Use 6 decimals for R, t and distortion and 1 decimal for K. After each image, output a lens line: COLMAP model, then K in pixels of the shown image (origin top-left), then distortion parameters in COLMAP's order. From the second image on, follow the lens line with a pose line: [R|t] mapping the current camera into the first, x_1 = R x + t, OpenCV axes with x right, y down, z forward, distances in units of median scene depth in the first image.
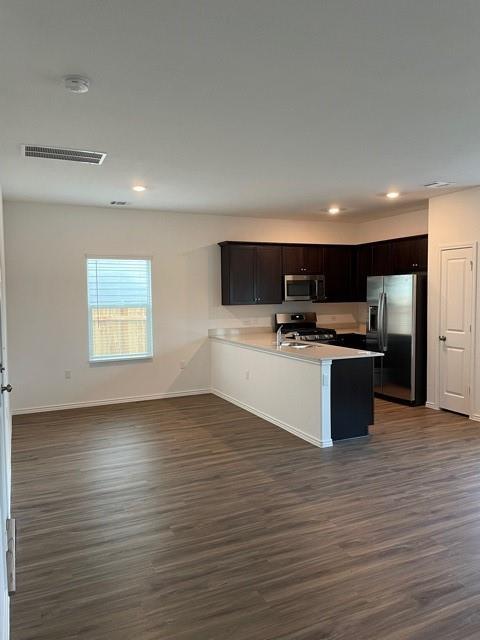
lens RADIAL K [[477.5, 0, 239.0], [0, 477.5, 316.4], [0, 0, 1]] dist [0.076622, -0.104045]
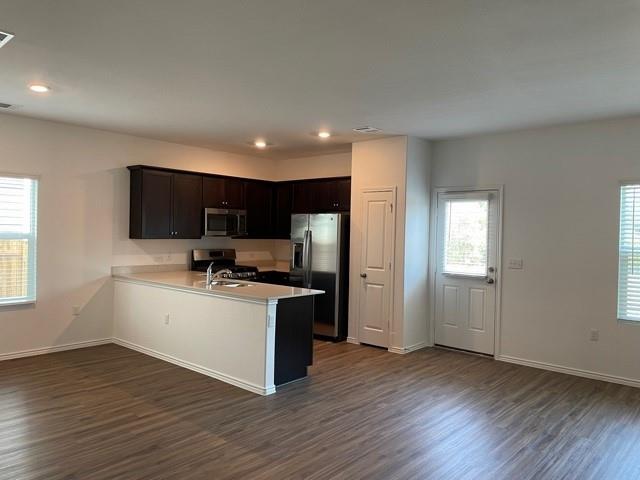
lens RADIAL K [[477.5, 0, 318.4], [0, 477.5, 230.9], [0, 0, 1]] dist [0.076622, -0.104045]
pose [[0.913001, 0.033424, 0.406585, -0.097904], [-0.013032, 0.998519, -0.052822, 0.004865], [-0.407749, 0.042928, 0.912085, 0.087010]]
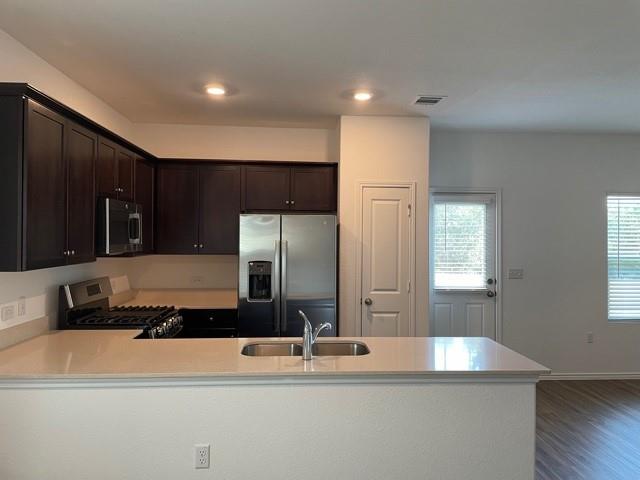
lens RADIAL K [[477.5, 0, 319.3], [0, 477.5, 241.9], [0, 0, 1]] dist [0.076622, -0.104045]
pose [[0.355191, 0.011304, 0.934725, -0.320402], [0.033804, 0.999118, -0.024929, -0.034335], [-0.934182, 0.040452, 0.354495, 0.819950]]
